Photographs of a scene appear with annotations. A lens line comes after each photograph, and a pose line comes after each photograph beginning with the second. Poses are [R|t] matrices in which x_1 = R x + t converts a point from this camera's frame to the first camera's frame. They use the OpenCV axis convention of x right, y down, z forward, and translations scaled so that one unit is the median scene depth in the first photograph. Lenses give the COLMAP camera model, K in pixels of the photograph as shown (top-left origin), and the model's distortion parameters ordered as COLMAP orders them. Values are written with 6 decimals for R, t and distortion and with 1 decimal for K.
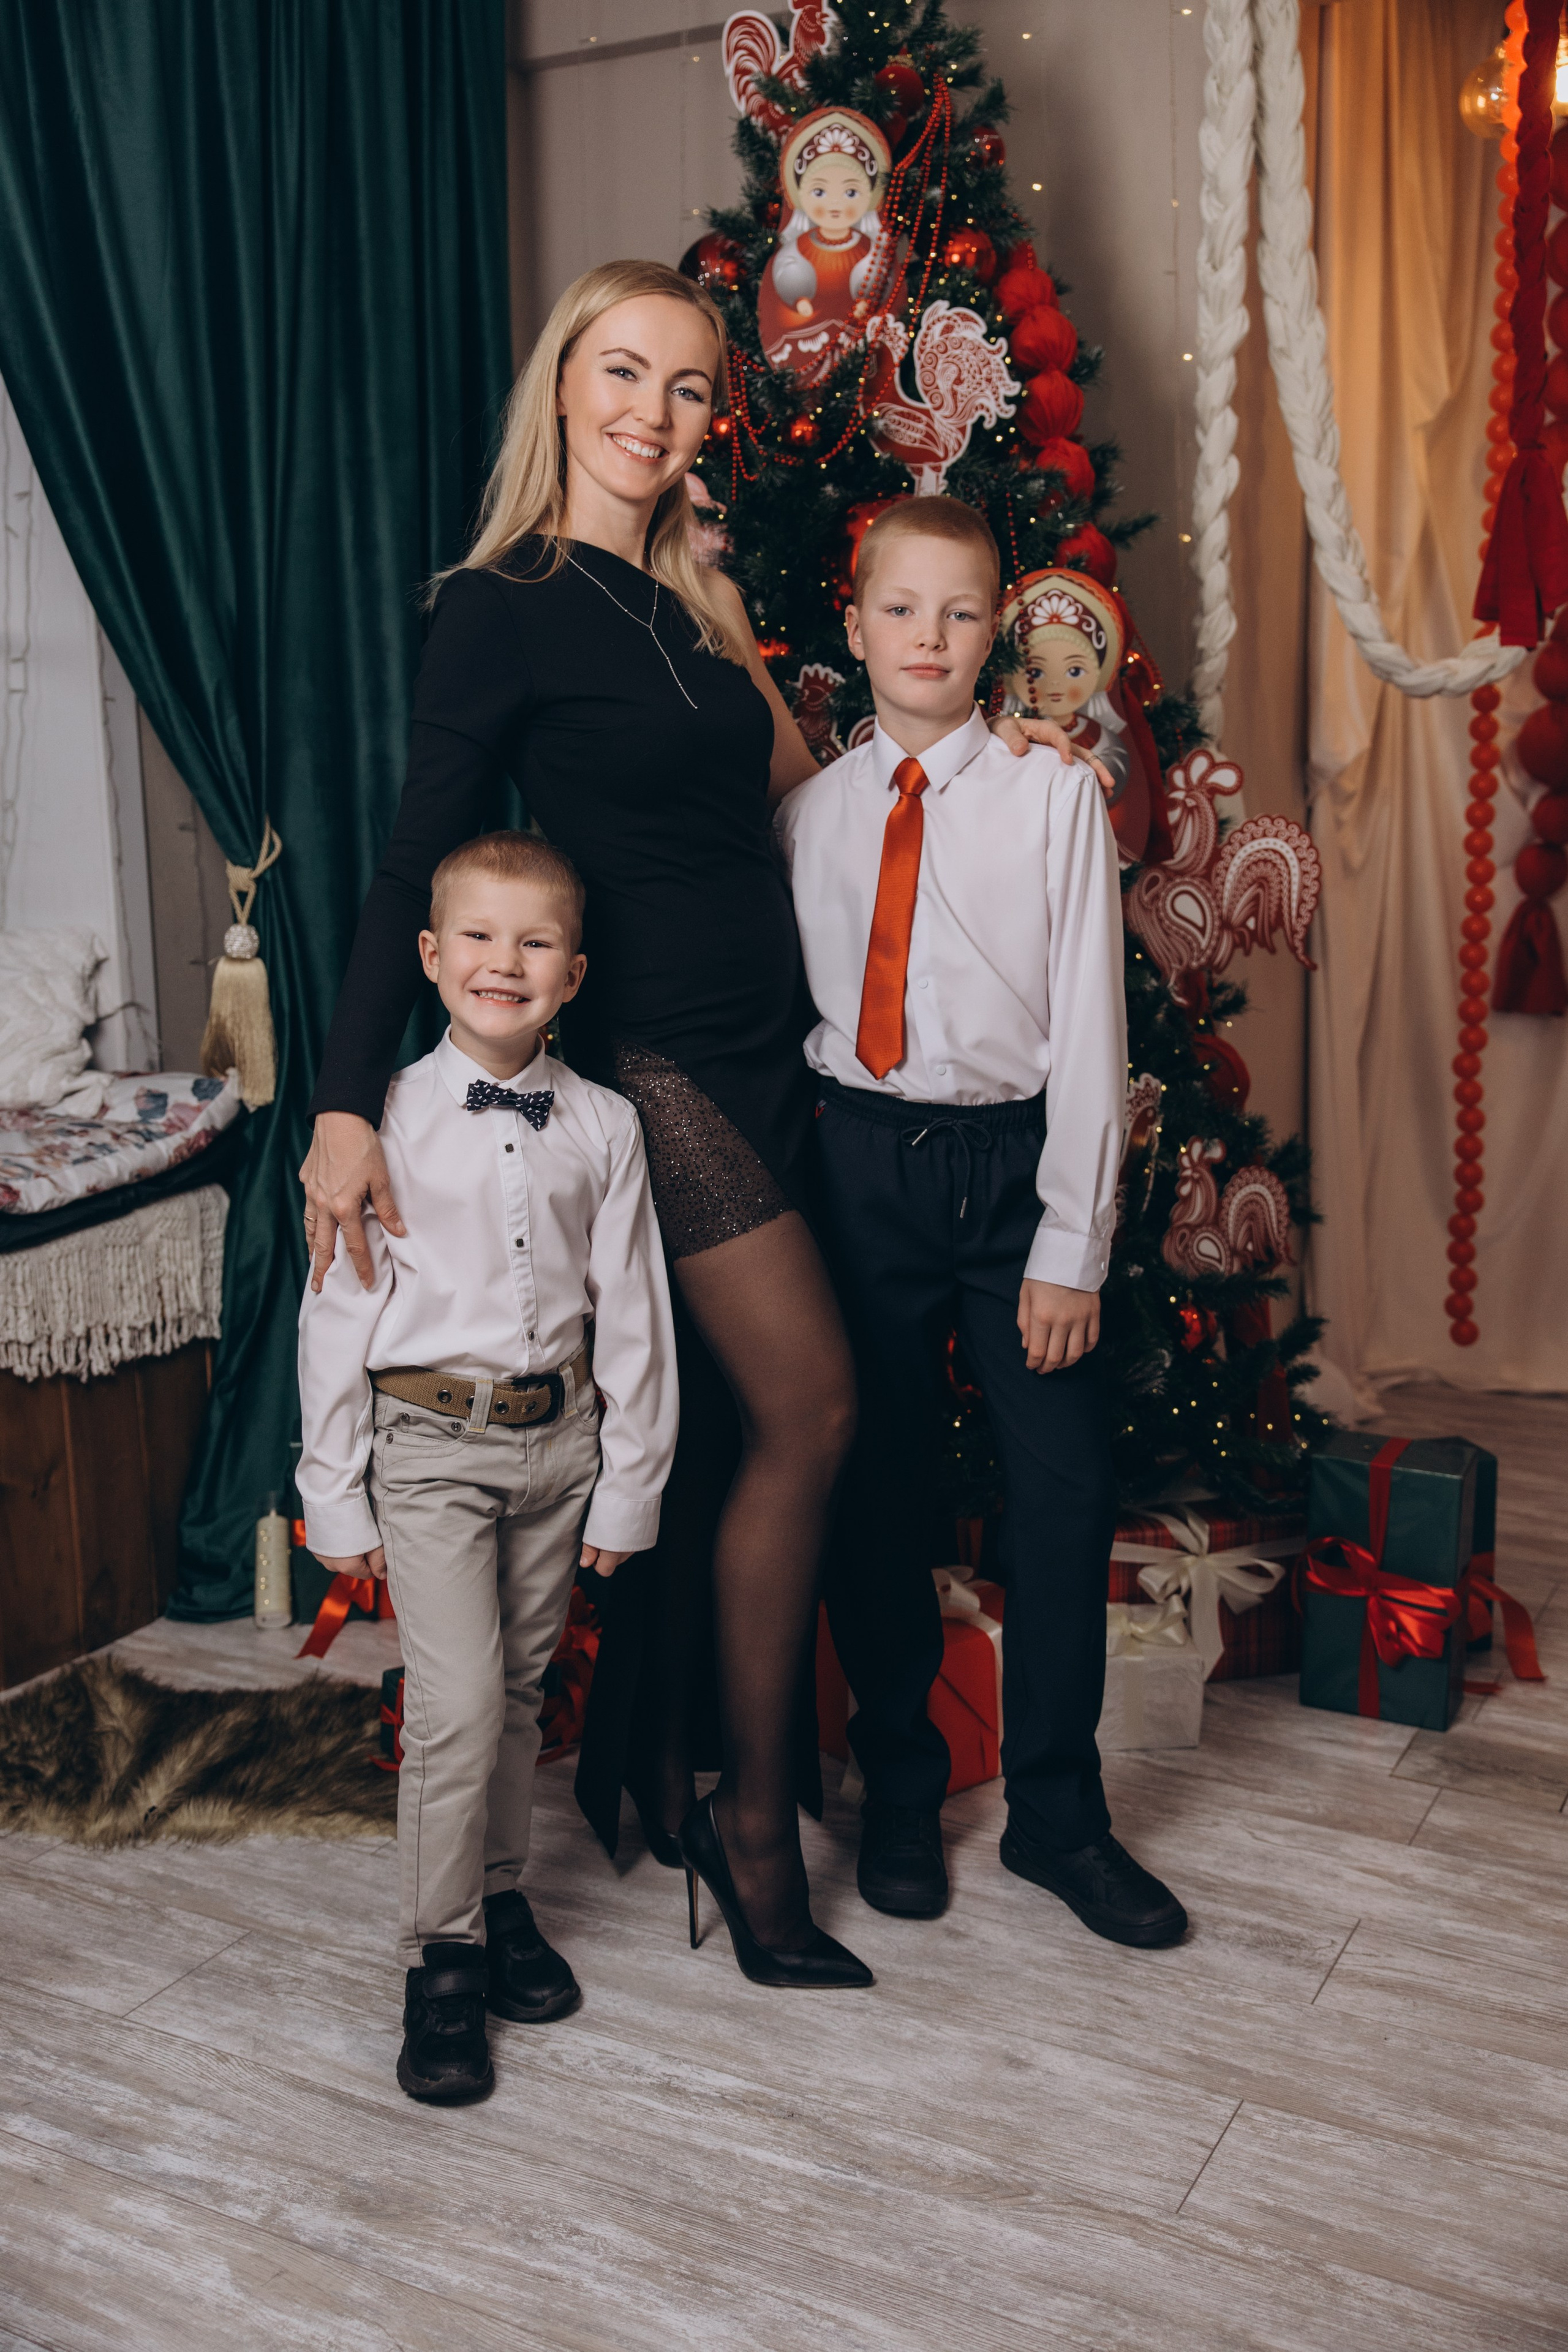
lens RADIAL K [[2307.1, 0, 781.1], [0, 2307.1, 1173.0], [0, 0, 1]] dist [0.079719, 0.000000]
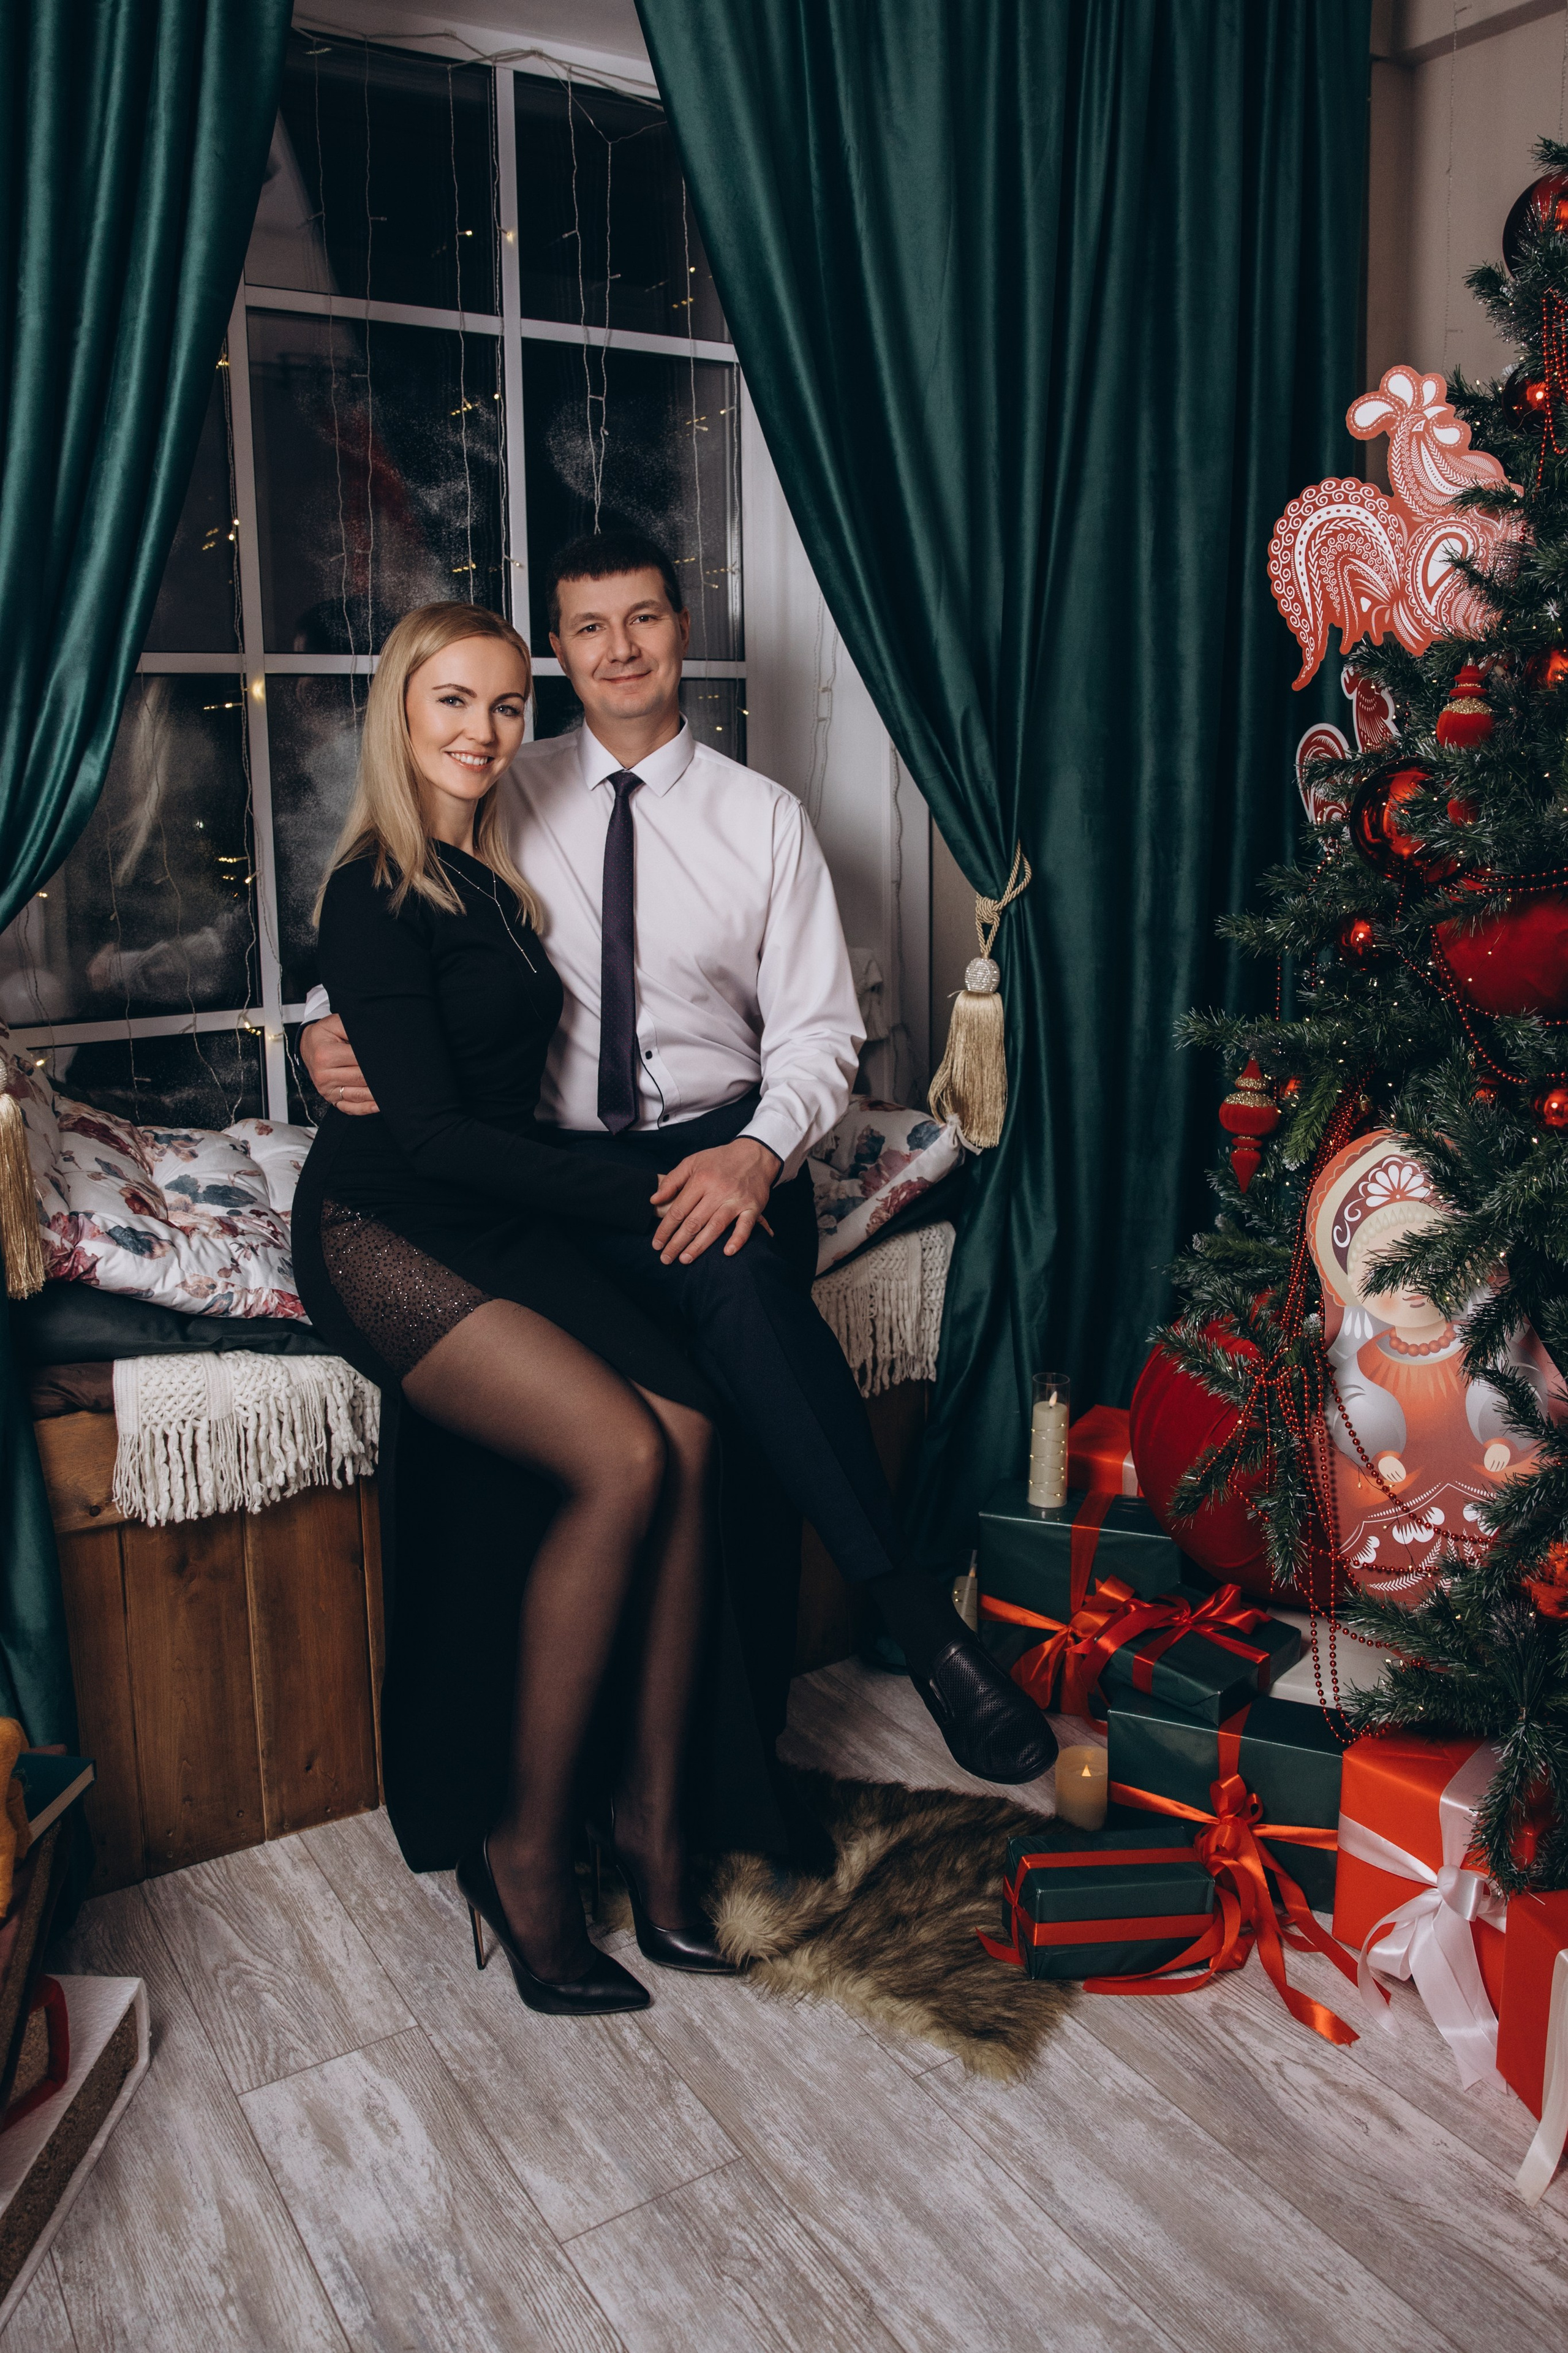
lens RADIAL K [[1856.9, 0, 766.1], [0, 1856.9, 1039.0], [0, 0, 1]] dist [-0.044064, 0.024699]
pose [[0.873487, 0.071299, -0.481597, 0.064271], [-0.078189, 0.996922, 0.005777, -0.076430], [0.480527, 0.032609, 0.876374, 0.308317]]
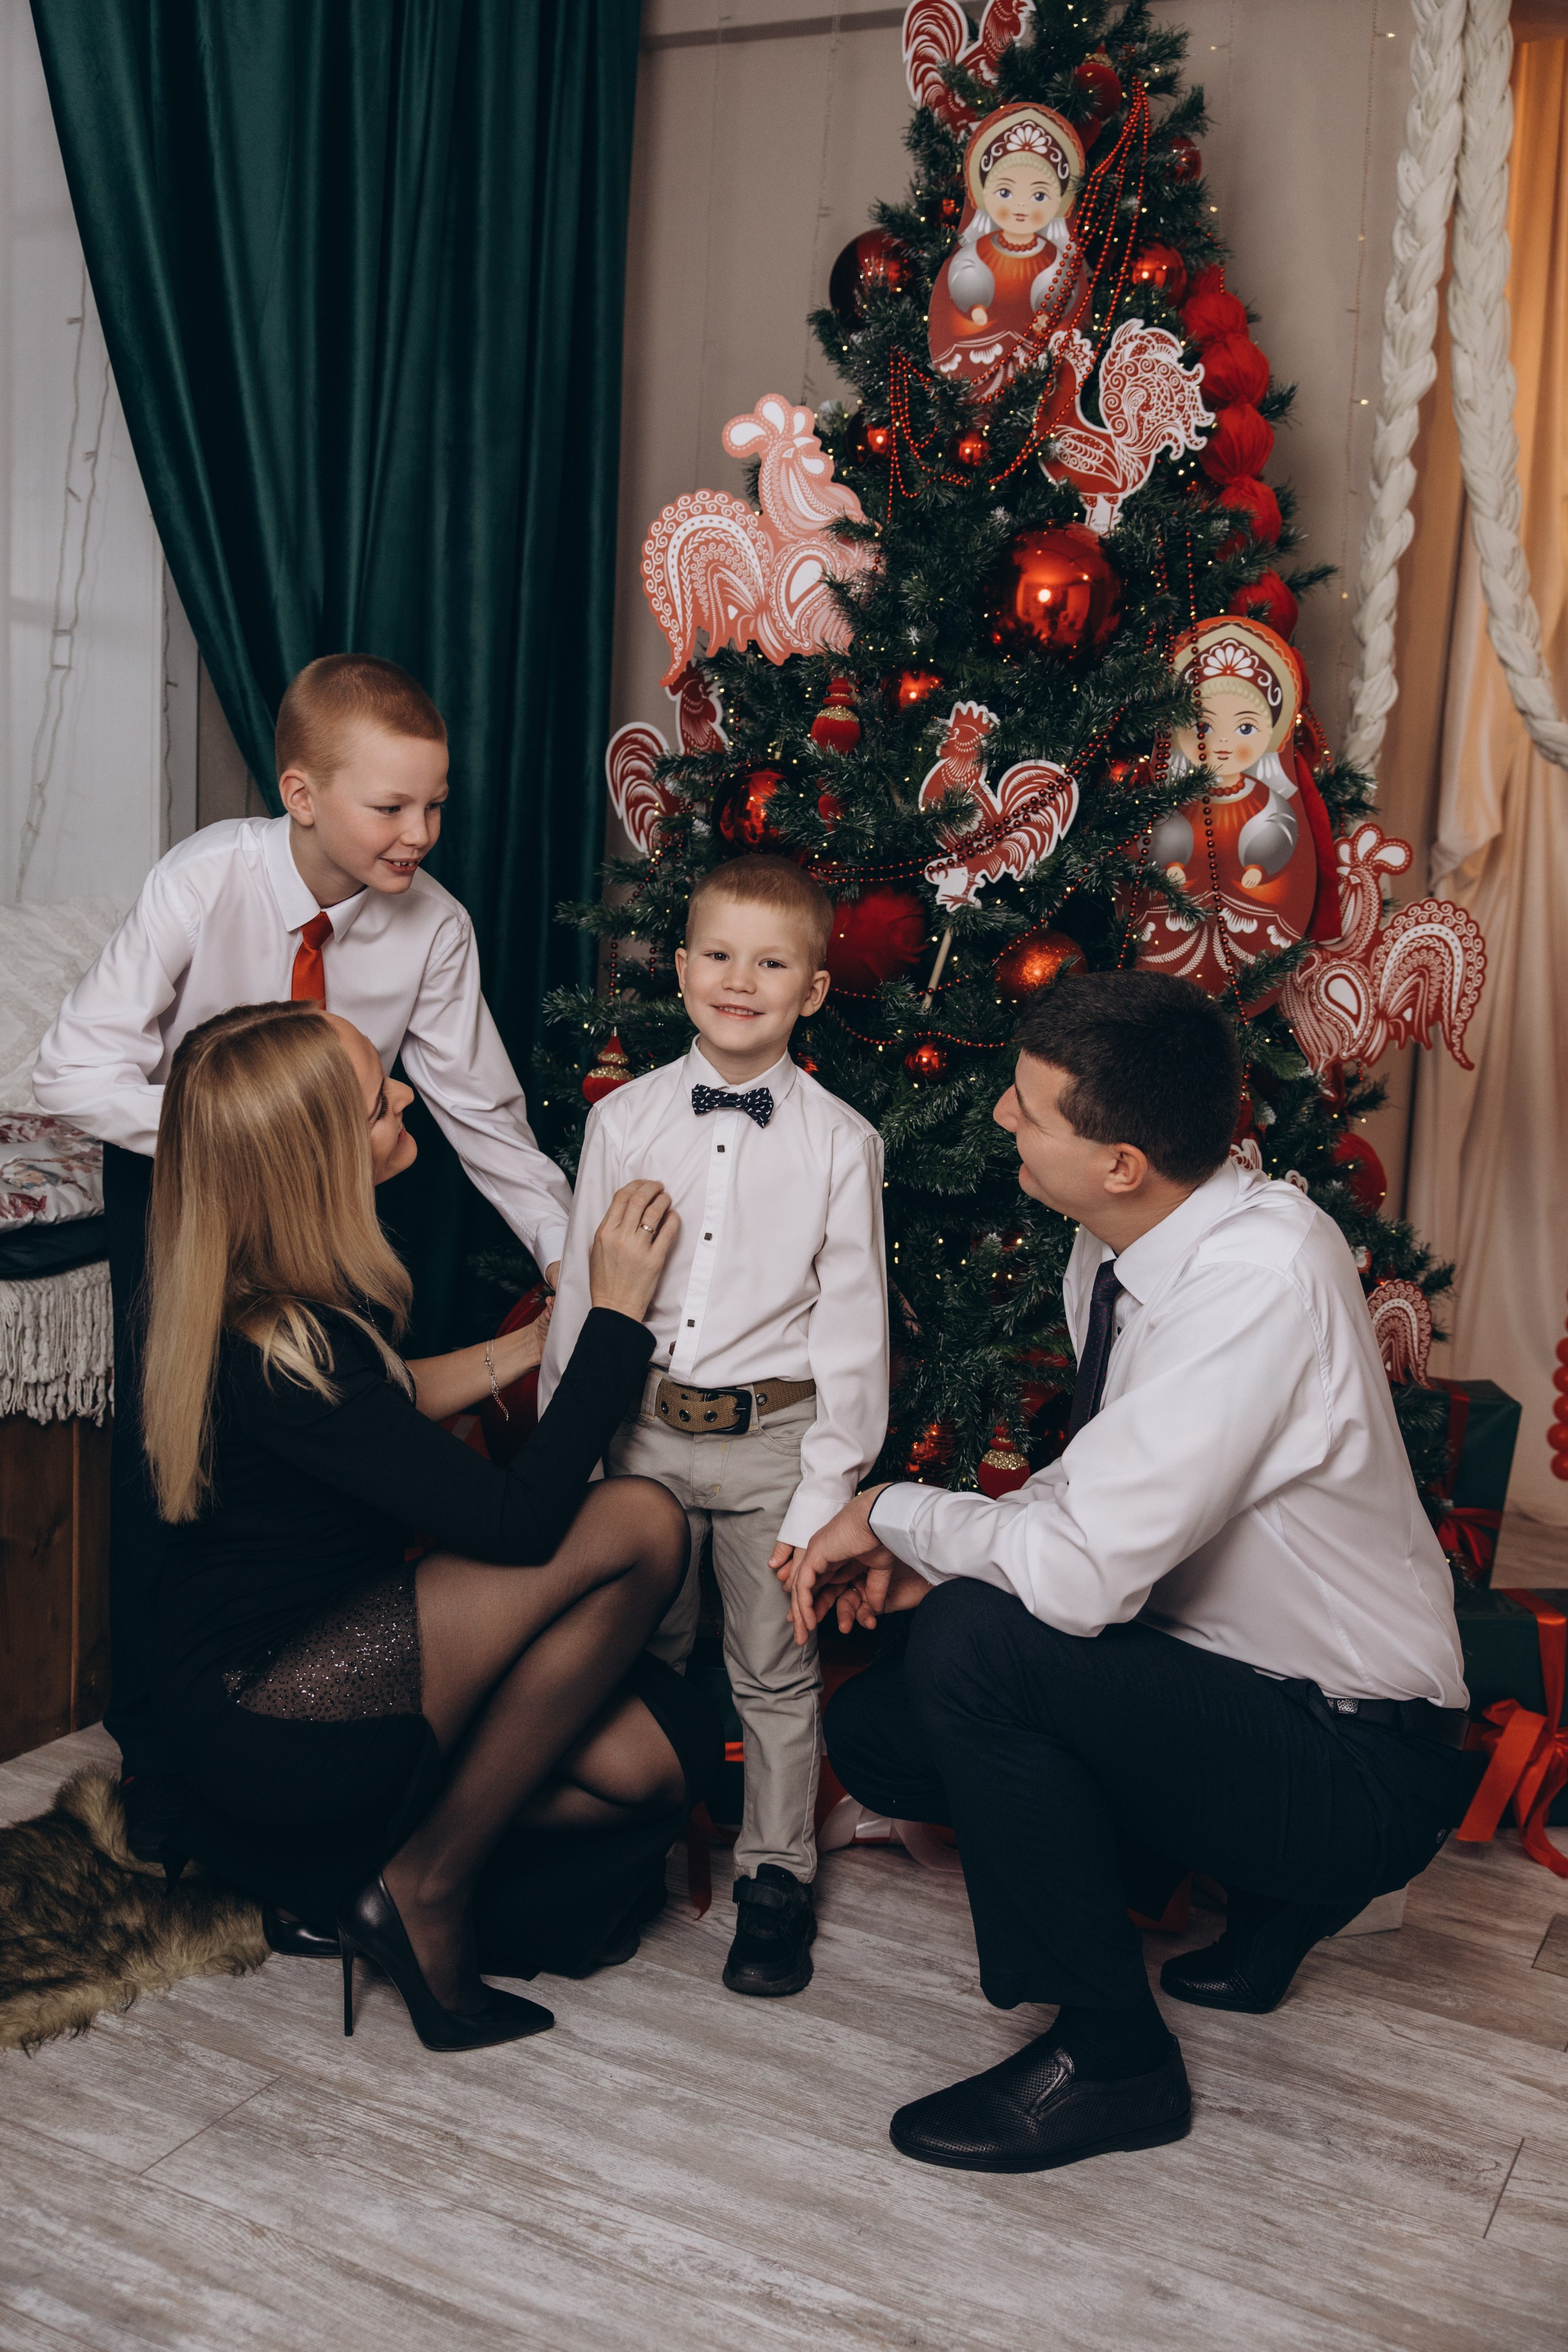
lens RADIAL K [[2399.3, 0, 788.5], [0, 2399.3, 1175.1], [0, 0, 1]] dist [0.081135, 0.000000]
pose [[0.997292, 0.068162, 0.027631, -0.066239], [-0.067559, 0.997468, -0.022209, -0.006597], [-0.029074, 0.020282, 0.999371, 0.052154]]
